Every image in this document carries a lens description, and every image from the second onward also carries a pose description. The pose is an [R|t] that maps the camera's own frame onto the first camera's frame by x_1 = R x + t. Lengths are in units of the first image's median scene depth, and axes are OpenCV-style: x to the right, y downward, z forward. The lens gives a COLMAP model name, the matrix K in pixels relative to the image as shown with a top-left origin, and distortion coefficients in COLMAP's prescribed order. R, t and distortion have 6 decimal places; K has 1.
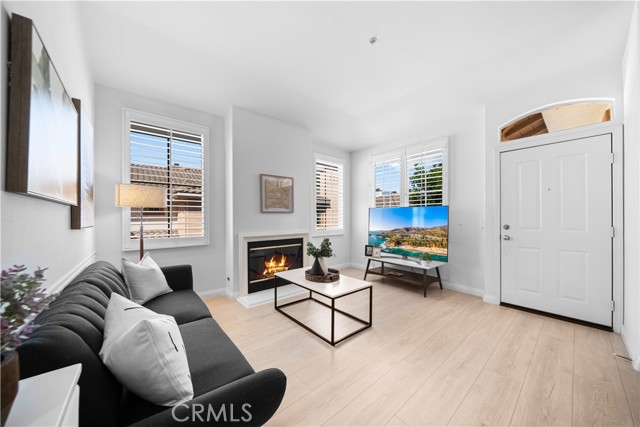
lens RADIAL K [[220.4, 0, 318.9], [0, 220.4, 215.4], [0, 0, 1]] dist [-0.001674, -0.000307]
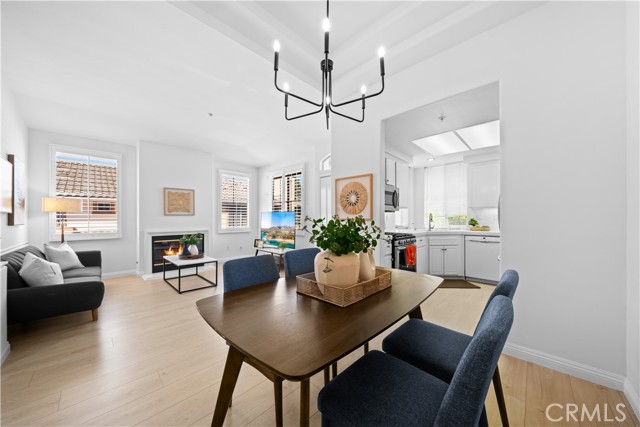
lens RADIAL K [[220.4, 0, 317.3], [0, 220.4, 215.1], [0, 0, 1]] dist [-0.001674, -0.000307]
pose [[0.995064, 0.002064, 0.099210, 0.585444], [-0.001561, 0.999986, -0.005150, -0.008234], [-0.099220, 0.004970, 0.995053, -0.500153]]
